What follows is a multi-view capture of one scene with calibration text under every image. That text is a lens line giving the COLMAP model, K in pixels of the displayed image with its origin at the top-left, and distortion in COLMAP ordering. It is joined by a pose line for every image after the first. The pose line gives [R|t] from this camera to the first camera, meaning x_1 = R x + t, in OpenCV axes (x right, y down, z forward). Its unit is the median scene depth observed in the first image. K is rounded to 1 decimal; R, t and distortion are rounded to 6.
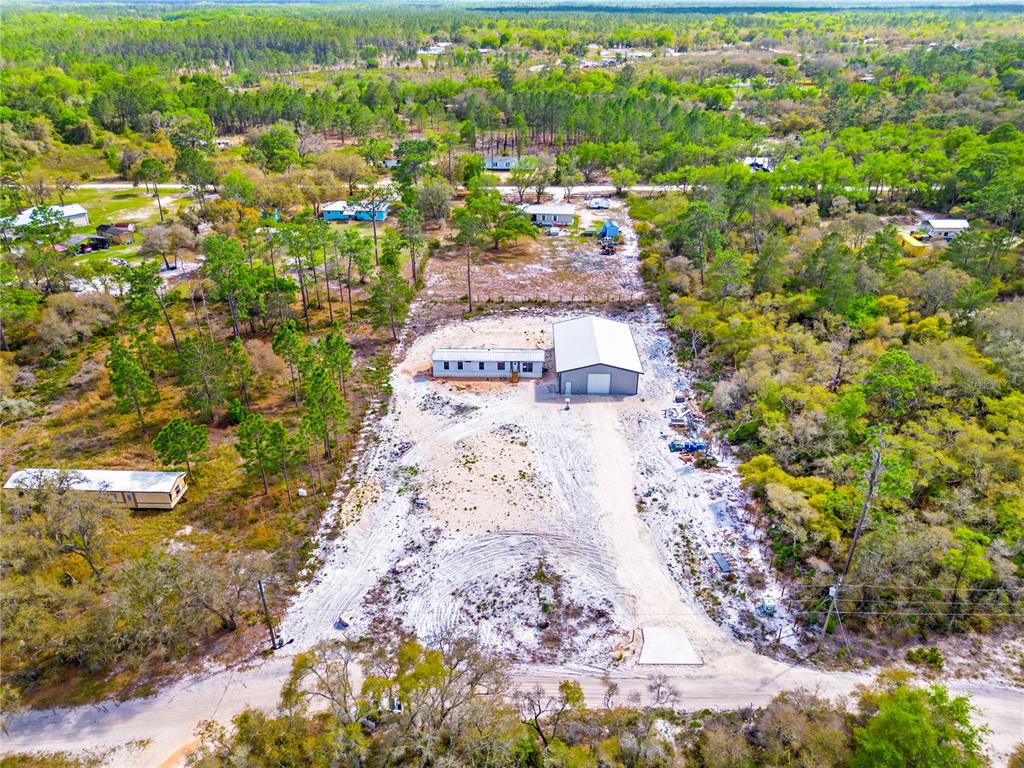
lens RADIAL K [[744.1, 0, 512.0], [0, 744.1, 384.0], [0, 0, 1]] dist [0.082059, -0.096552]
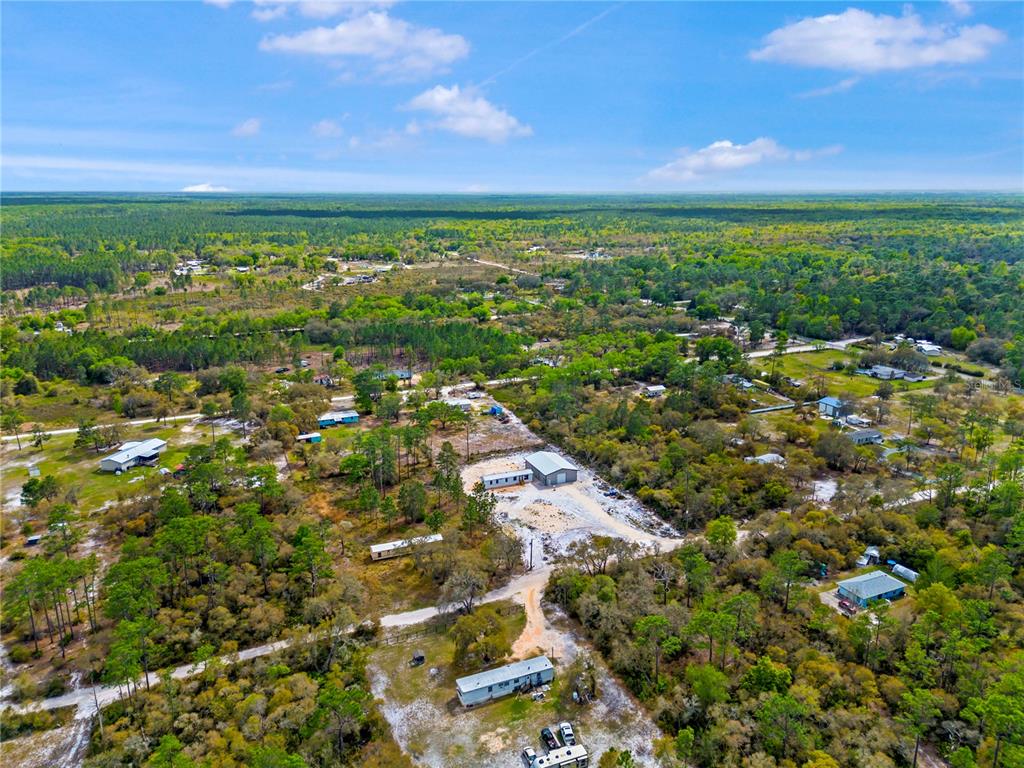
lens RADIAL K [[744.1, 0, 512.0], [0, 744.1, 384.0], [0, 0, 1]] dist [0.082059, -0.096552]
pose [[0.916075, -0.106431, 0.386625, -0.833356], [0.187687, 0.965811, -0.178838, 0.096256], [-0.354372, 0.236394, 0.904731, -1.027277]]
